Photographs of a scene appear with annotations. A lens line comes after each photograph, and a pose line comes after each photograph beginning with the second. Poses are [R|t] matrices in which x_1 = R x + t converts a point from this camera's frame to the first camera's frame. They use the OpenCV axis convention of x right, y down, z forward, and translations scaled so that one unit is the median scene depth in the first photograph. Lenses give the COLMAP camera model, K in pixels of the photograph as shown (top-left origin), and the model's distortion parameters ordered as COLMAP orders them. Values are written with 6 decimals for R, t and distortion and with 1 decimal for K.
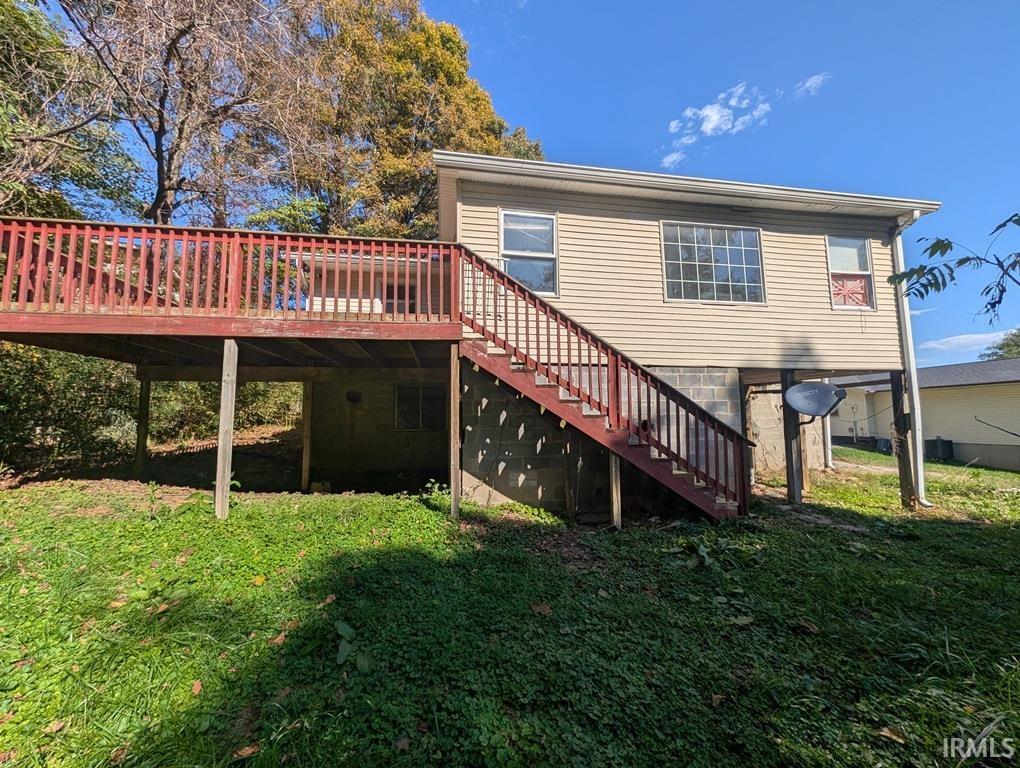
lens RADIAL K [[387.1, 0, 510.0], [0, 387.1, 384.0], [0, 0, 1]] dist [0.000023, -0.000006]
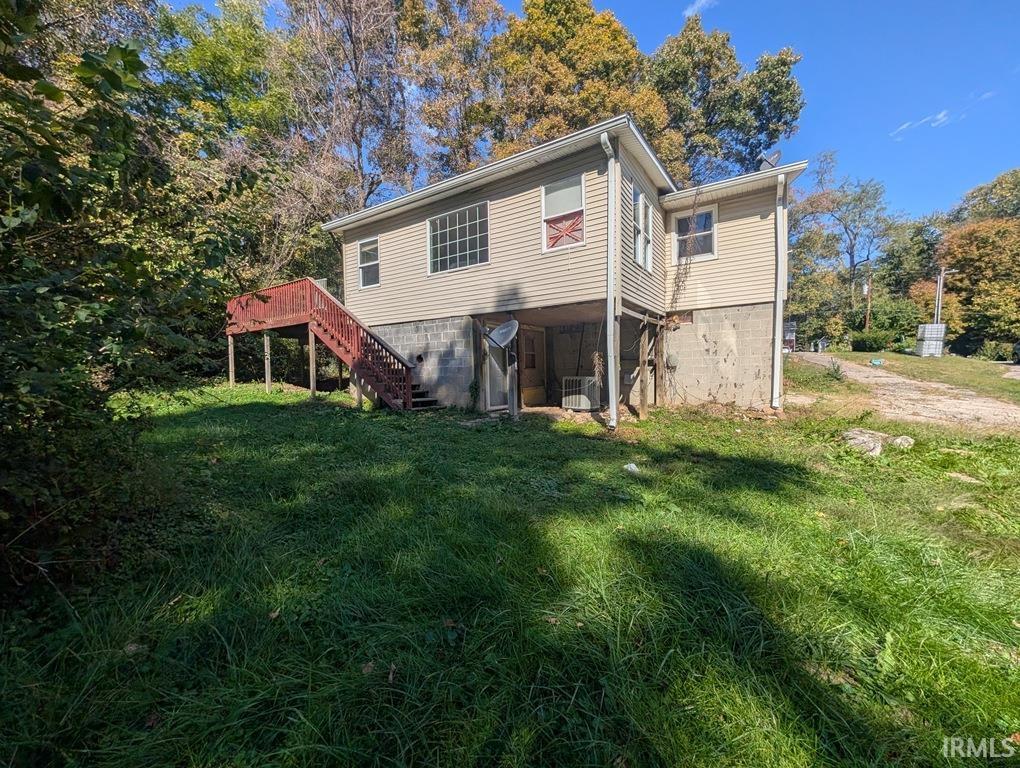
lens RADIAL K [[387.1, 0, 510.0], [0, 387.1, 384.0], [0, 0, 1]] dist [0.000023, -0.000006]
pose [[0.747933, 0.018301, -0.663522, 1.596644], [0.073590, 0.991171, 0.110290, 0.059828], [0.659682, -0.131318, 0.739983, 0.031232]]
